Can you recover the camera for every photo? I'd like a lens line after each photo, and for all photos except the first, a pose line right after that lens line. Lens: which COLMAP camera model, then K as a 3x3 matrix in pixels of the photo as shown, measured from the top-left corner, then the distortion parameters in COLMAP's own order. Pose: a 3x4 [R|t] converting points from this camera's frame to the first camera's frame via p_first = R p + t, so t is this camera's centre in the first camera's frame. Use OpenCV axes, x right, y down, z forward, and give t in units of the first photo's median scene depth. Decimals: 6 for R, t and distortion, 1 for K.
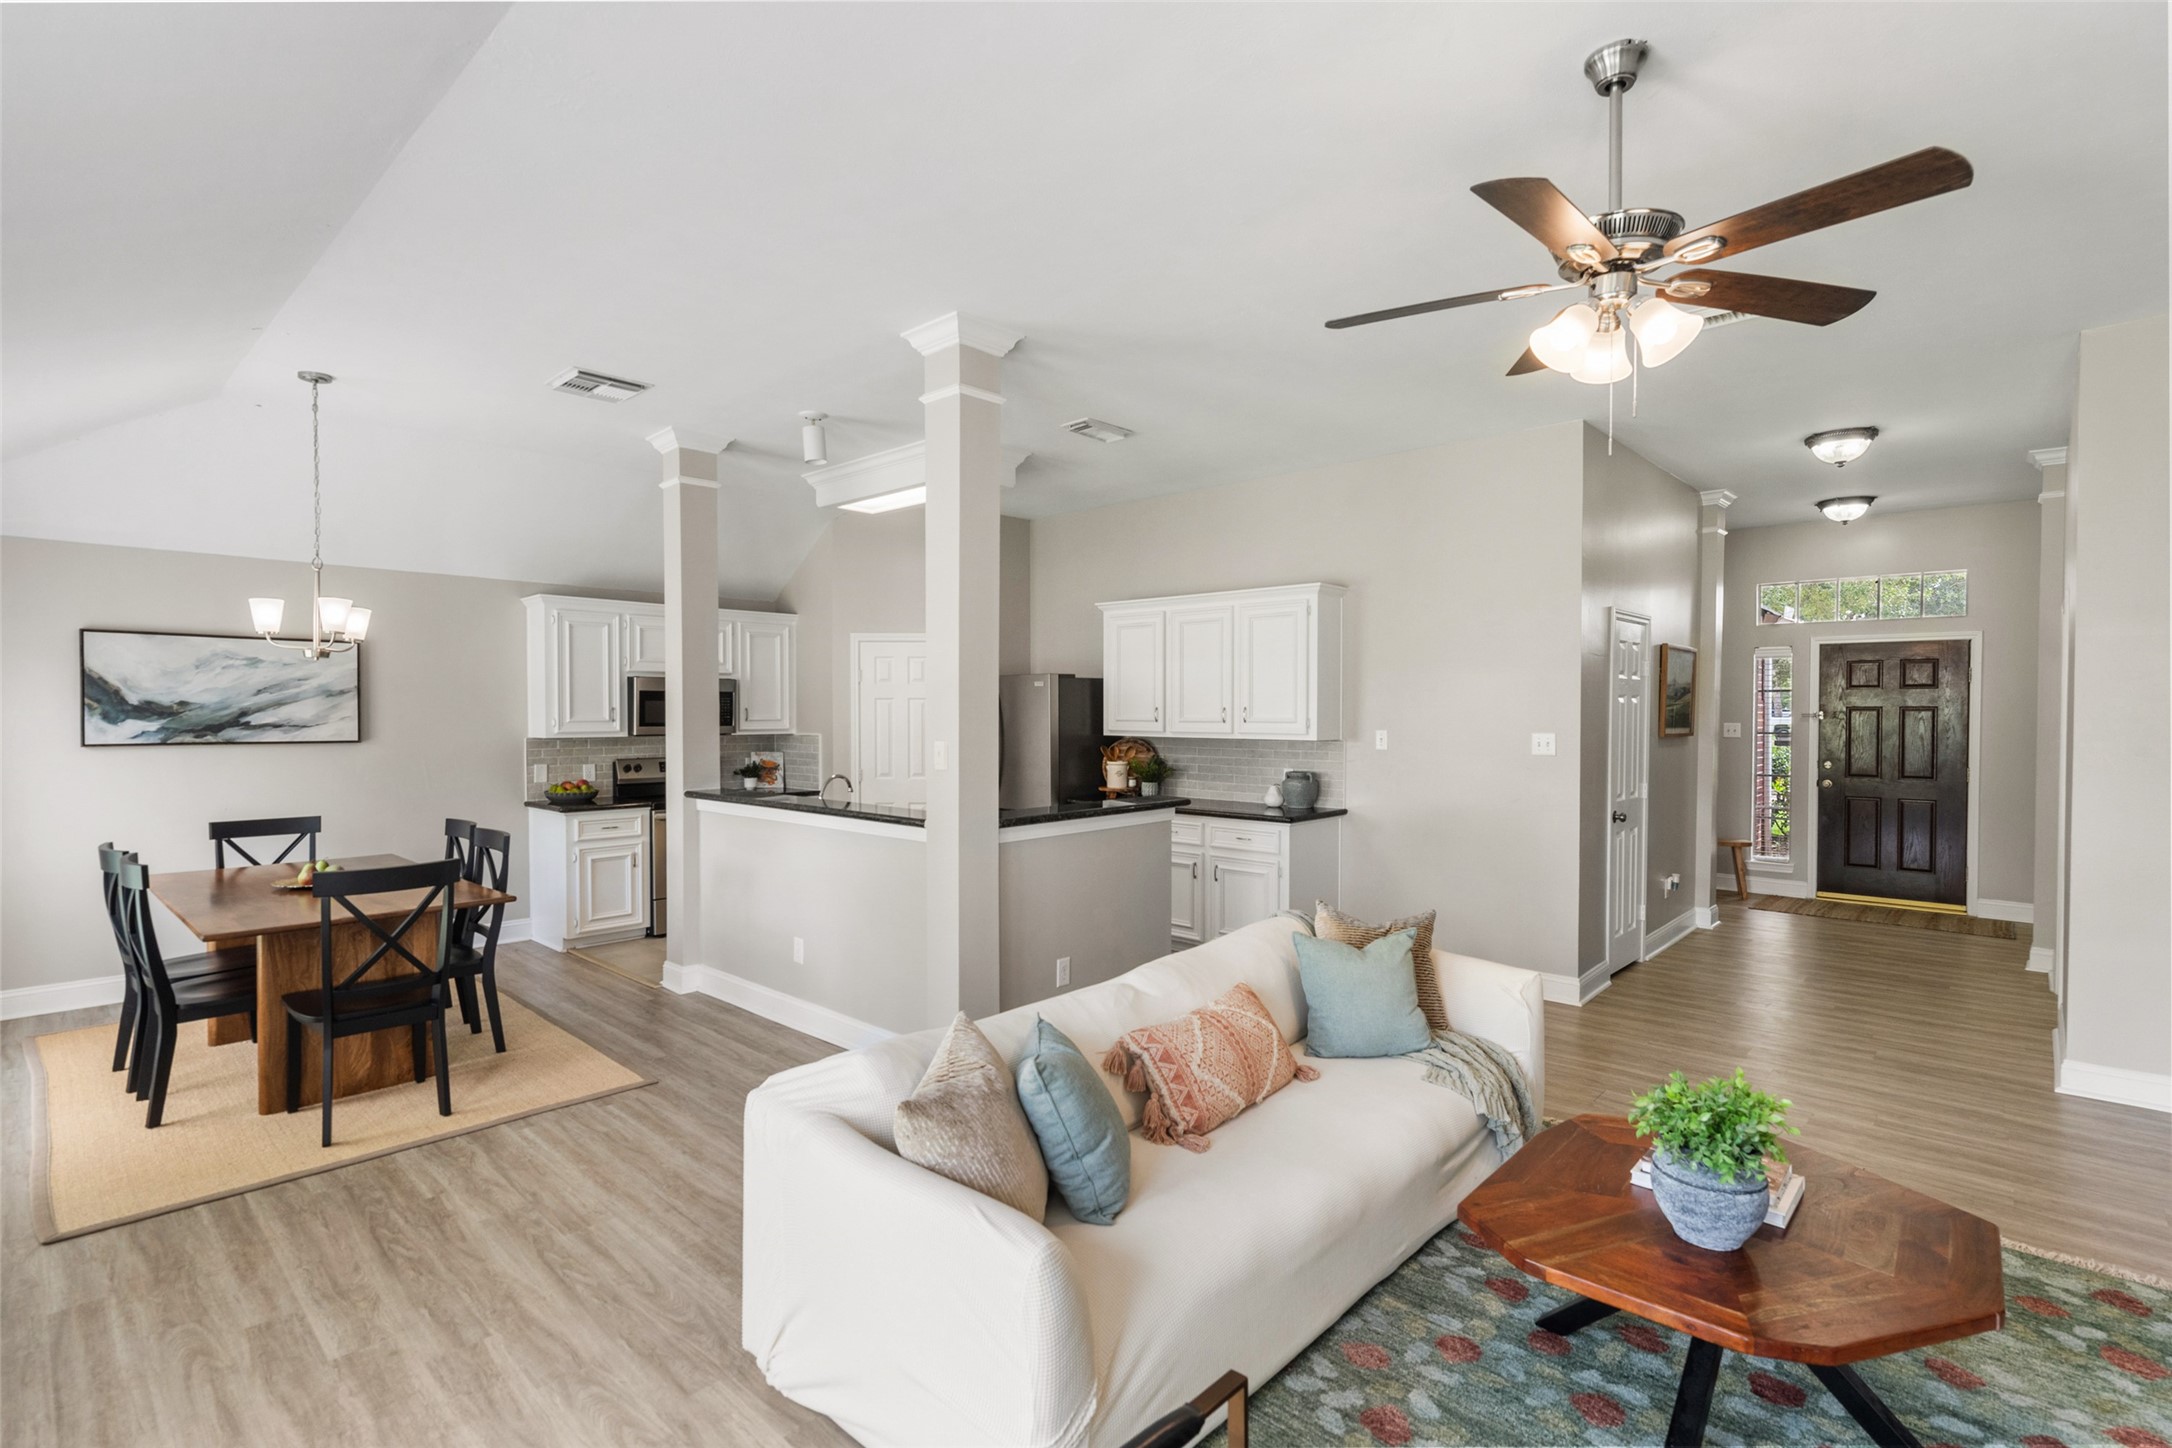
lens RADIAL K [[1014.7, 0, 1091.3], [0, 1014.7, 729.4], [0, 0, 1]] dist [-0.000242, 0.000214]
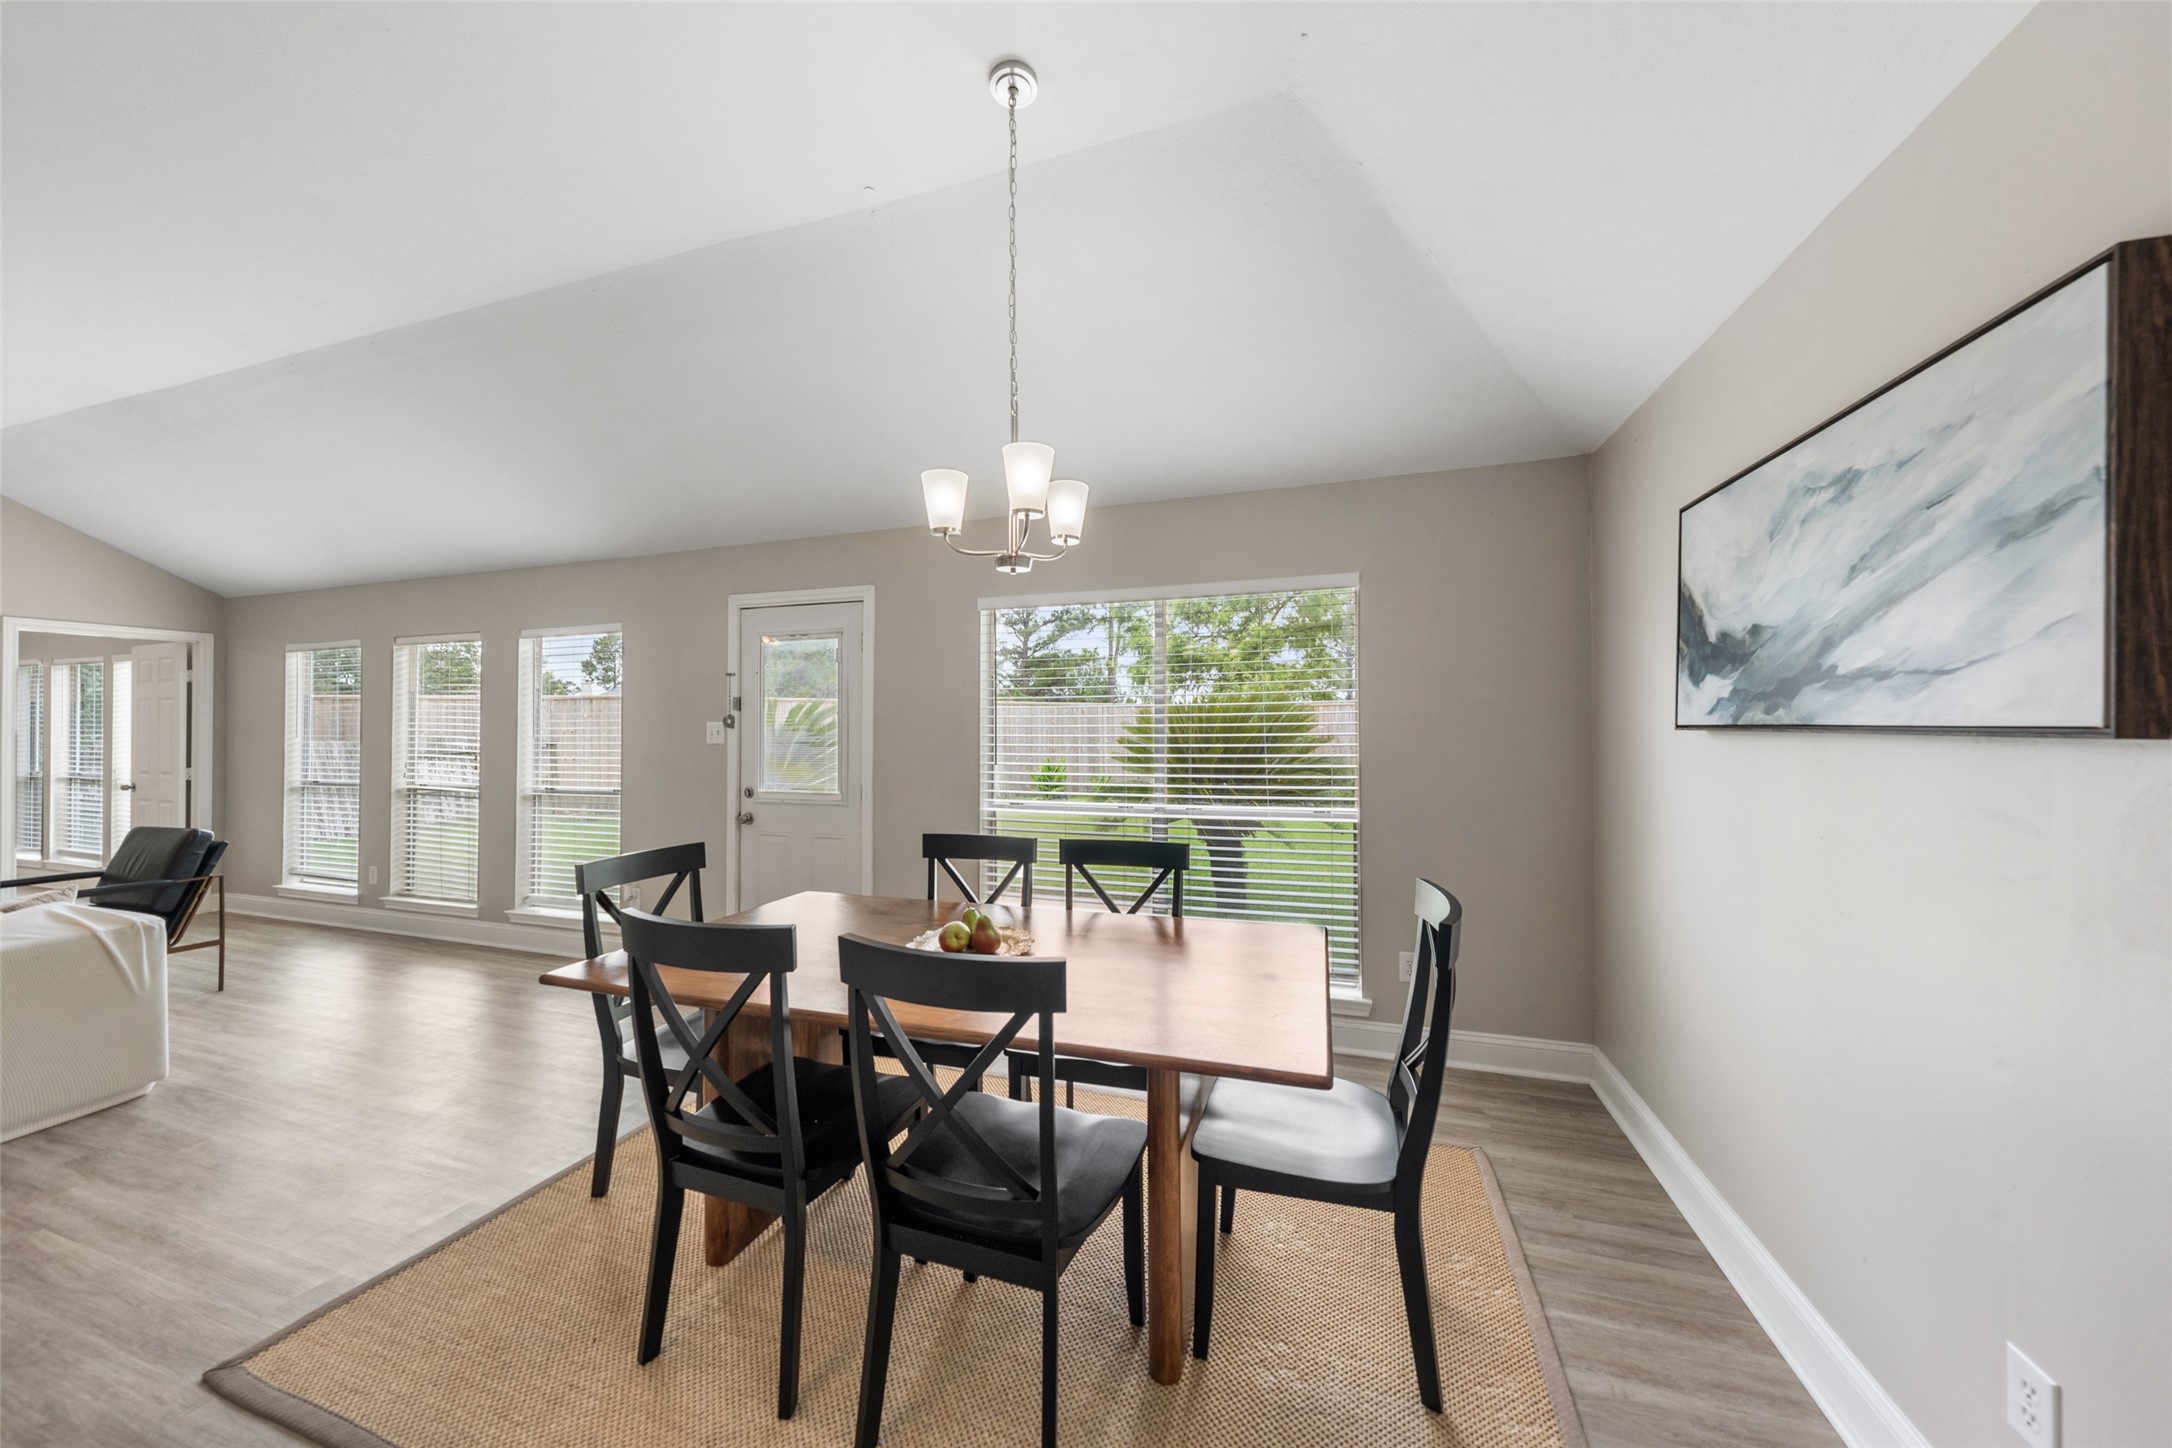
lens RADIAL K [[737.0, 0, 1091.3], [0, 737.0, 725.2], [0, 0, 1]] dist [-0.001109, -0.000011]
pose [[-0.909501, 0.001711, -0.415698, -0.485743], [-0.004840, 0.999880, 0.014706, 0.009229], [0.415674, 0.015388, -0.909384, 1.075468]]
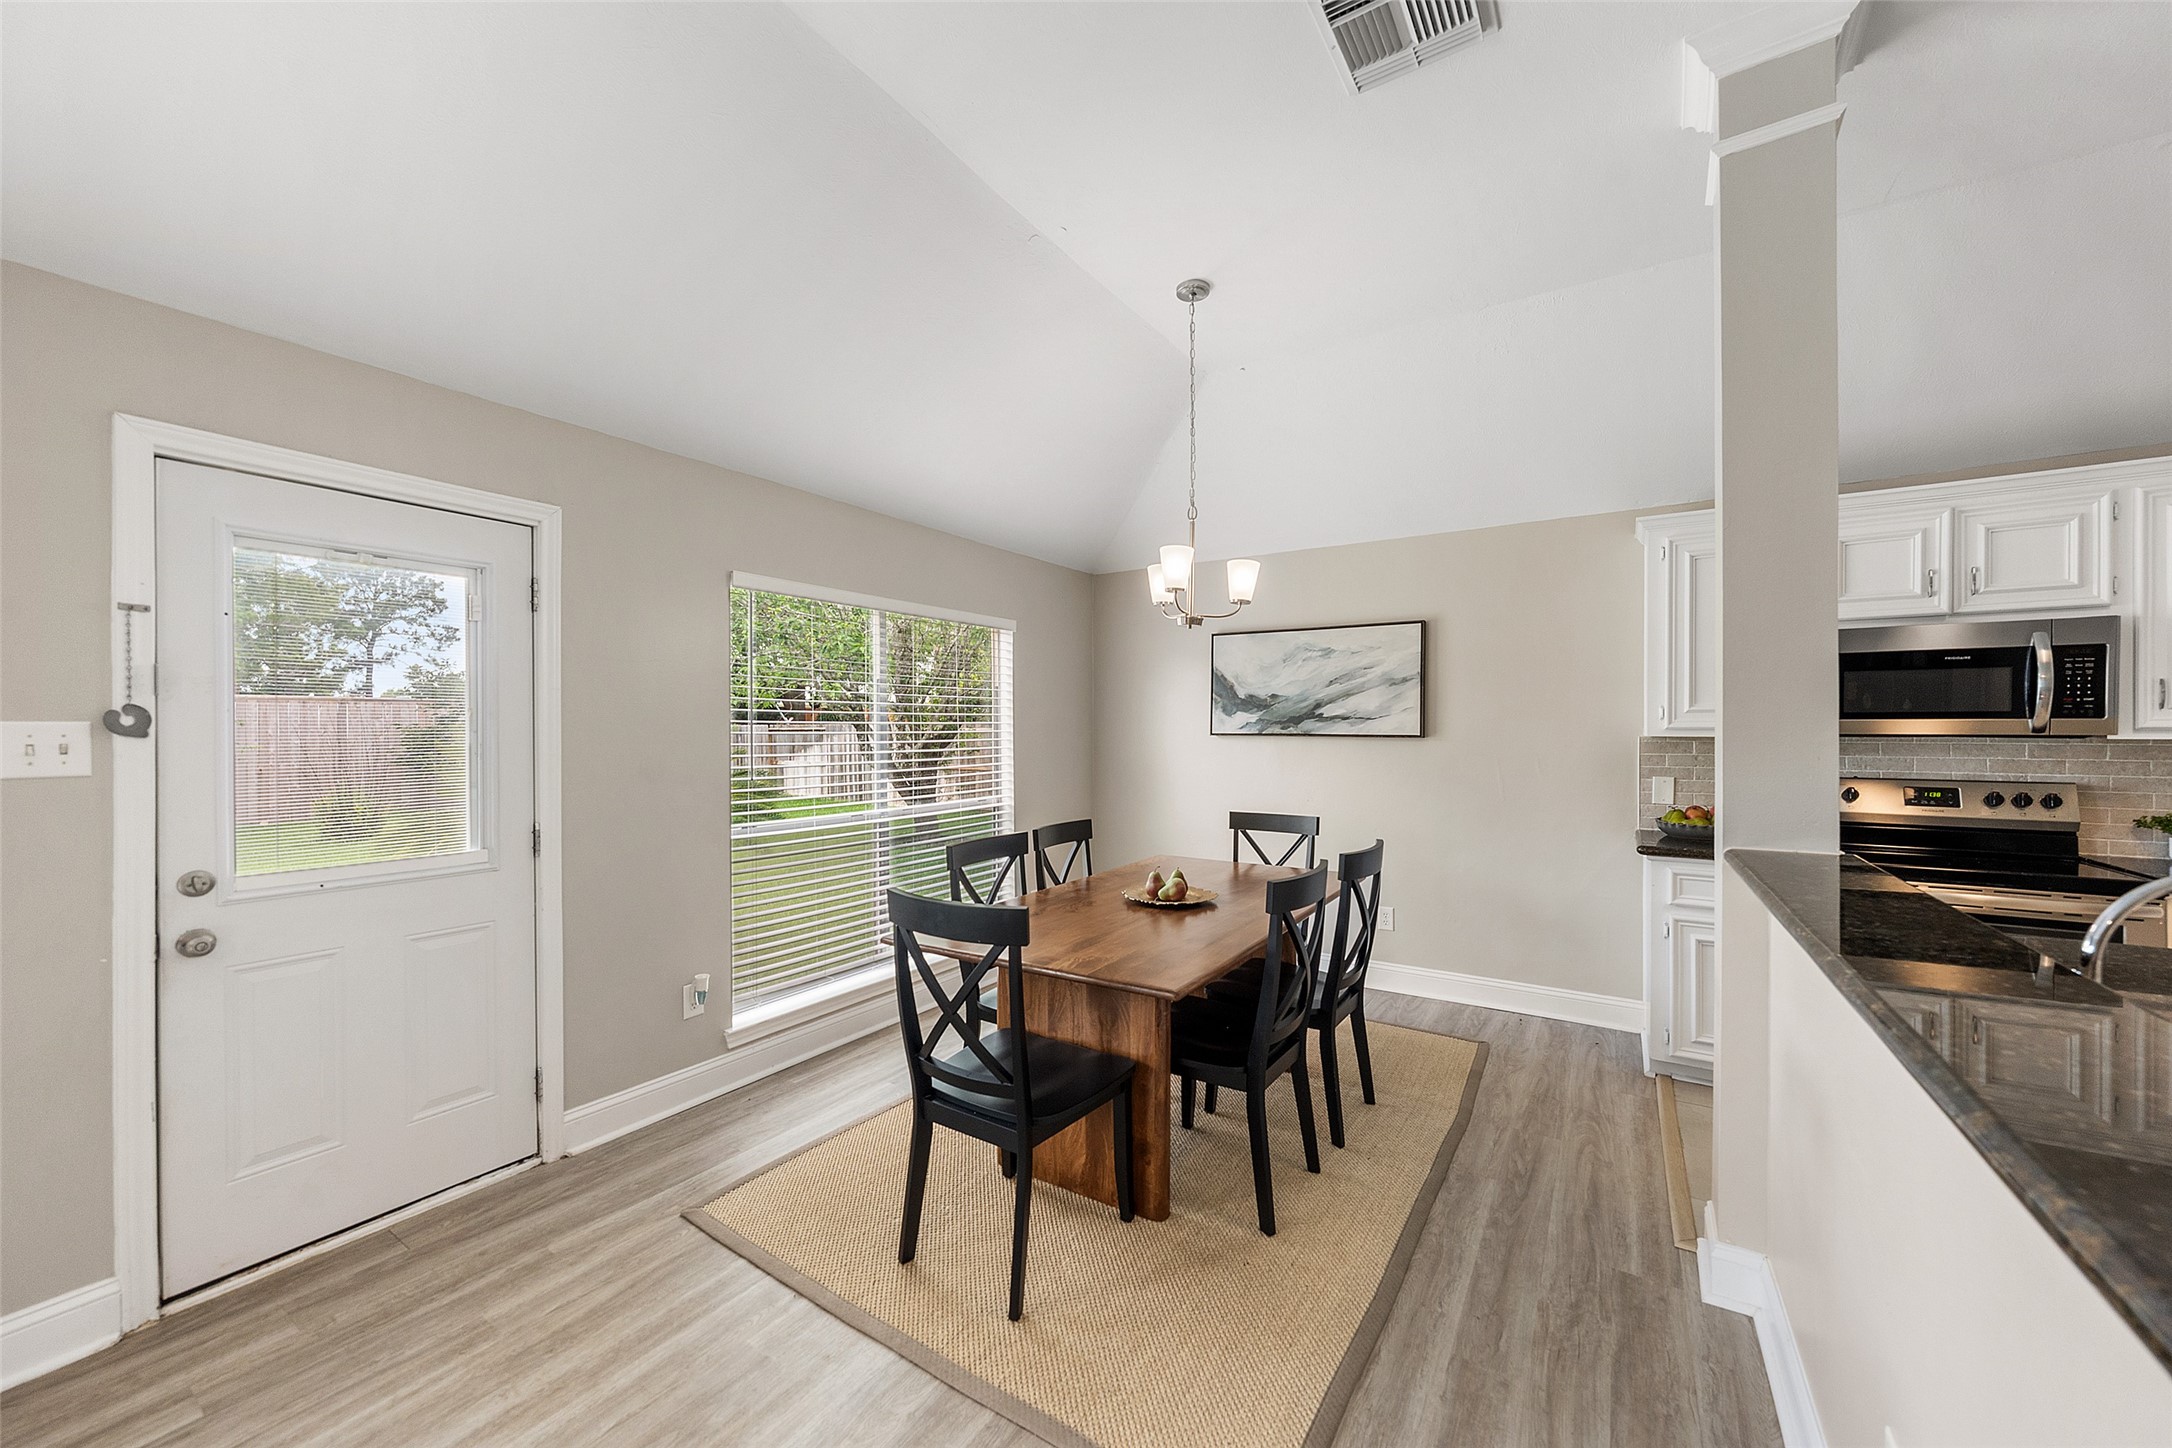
lens RADIAL K [[809.0, 0, 1089.2], [0, 809.0, 733.2], [0, 0, 1]] dist [-0.001014, -0.000046]
pose [[0.166048, 0.004477, -0.986108, -0.092467], [-0.019307, 0.999813, 0.001288, 0.014151], [0.985929, 0.018825, 0.166103, 0.622908]]
